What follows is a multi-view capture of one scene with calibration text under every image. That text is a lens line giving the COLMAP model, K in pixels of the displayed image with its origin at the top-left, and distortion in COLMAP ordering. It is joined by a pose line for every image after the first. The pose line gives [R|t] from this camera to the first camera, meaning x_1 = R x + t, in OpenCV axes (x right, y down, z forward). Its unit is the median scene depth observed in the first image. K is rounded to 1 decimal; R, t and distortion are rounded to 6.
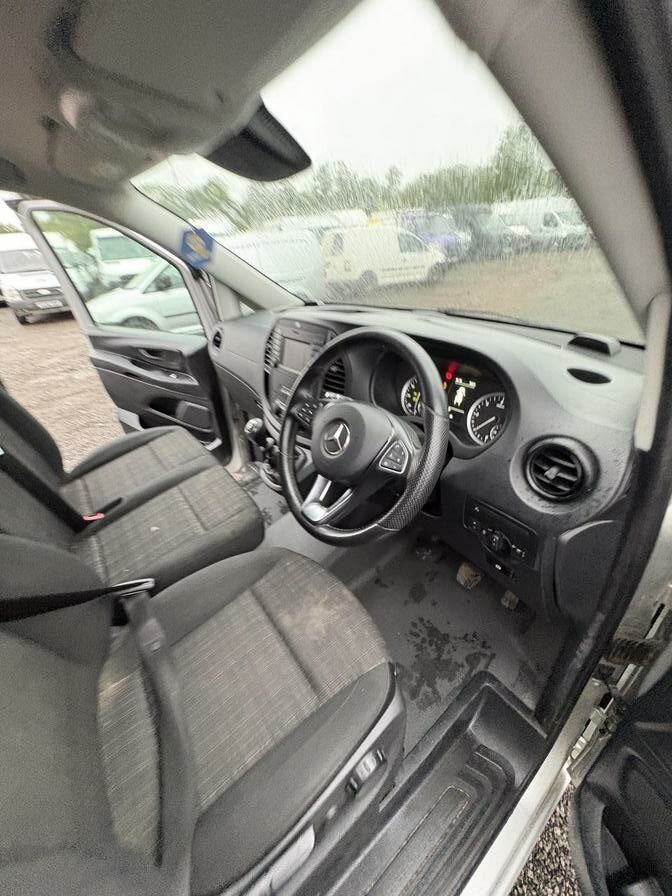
lens RADIAL K [[355.9, 0, 335.8], [0, 355.9, 445.8], [0, 0, 1]] dist [0.001596, -0.000062]
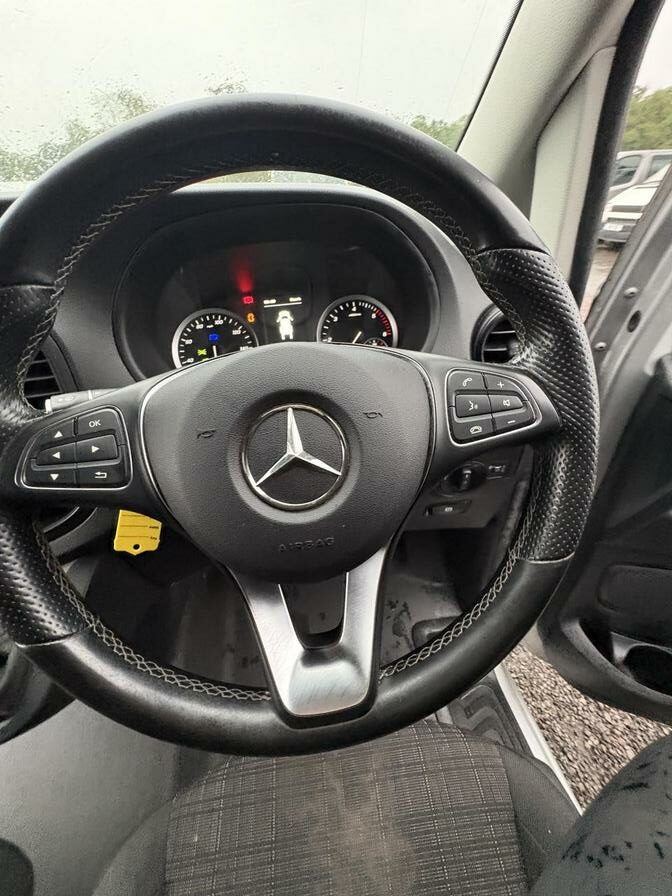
lens RADIAL K [[355.9, 0, 329.7], [0, 355.9, 447.5], [0, 0, 1]] dist [0.001596, -0.000062]
pose [[0.493429, -0.462694, 0.736507, -0.109803], [0.453975, 0.859280, 0.235678, -0.045405], [-0.741913, 0.218066, 0.634045, 0.402287]]
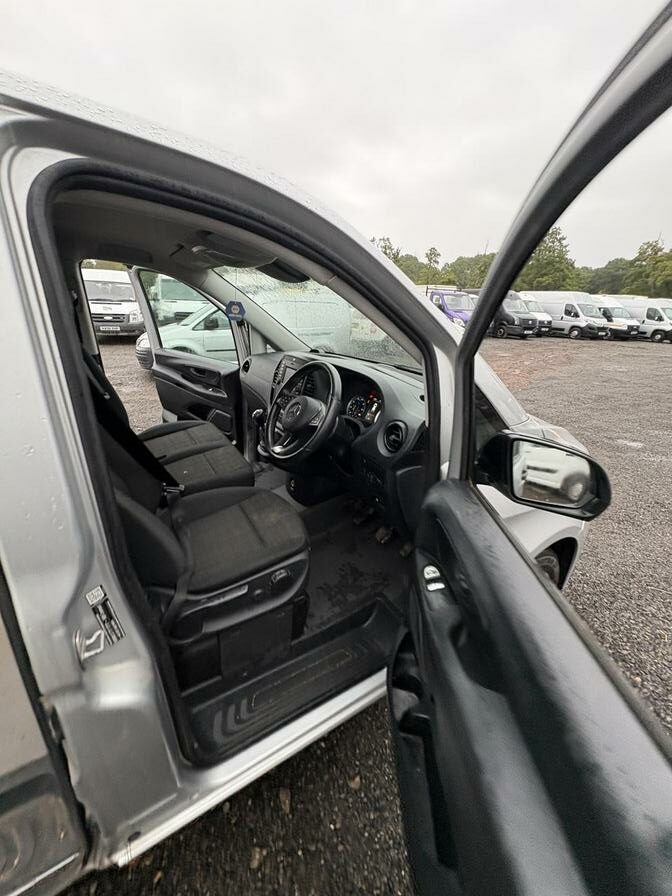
lens RADIAL K [[355.9, 0, 338.6], [0, 355.9, 448.3], [0, 0, 1]] dist [0.001596, -0.000062]
pose [[0.989930, 0.134352, -0.044579, 0.186361], [-0.139095, 0.981683, -0.130199, 0.207555], [0.026270, 0.135088, 0.990485, -0.475124]]
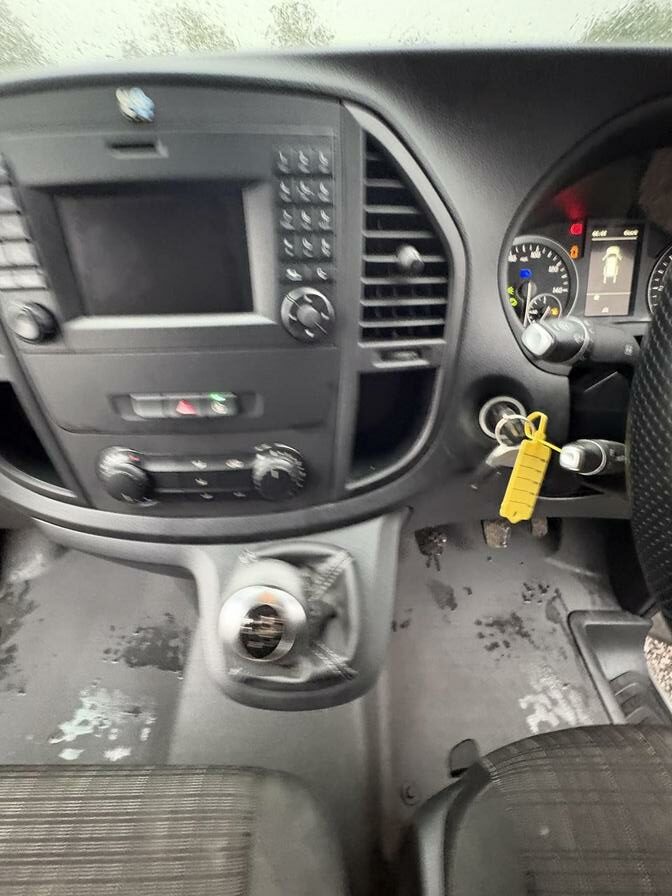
lens RADIAL K [[355.9, 0, 330.1], [0, 355.9, 445.4], [0, 0, 1]] dist [0.001596, -0.000062]
pose [[0.591062, -0.470446, 0.655230, -0.227472], [0.380541, 0.878861, 0.287736, -0.141534], [-0.711220, 0.079272, 0.698485, 0.637026]]
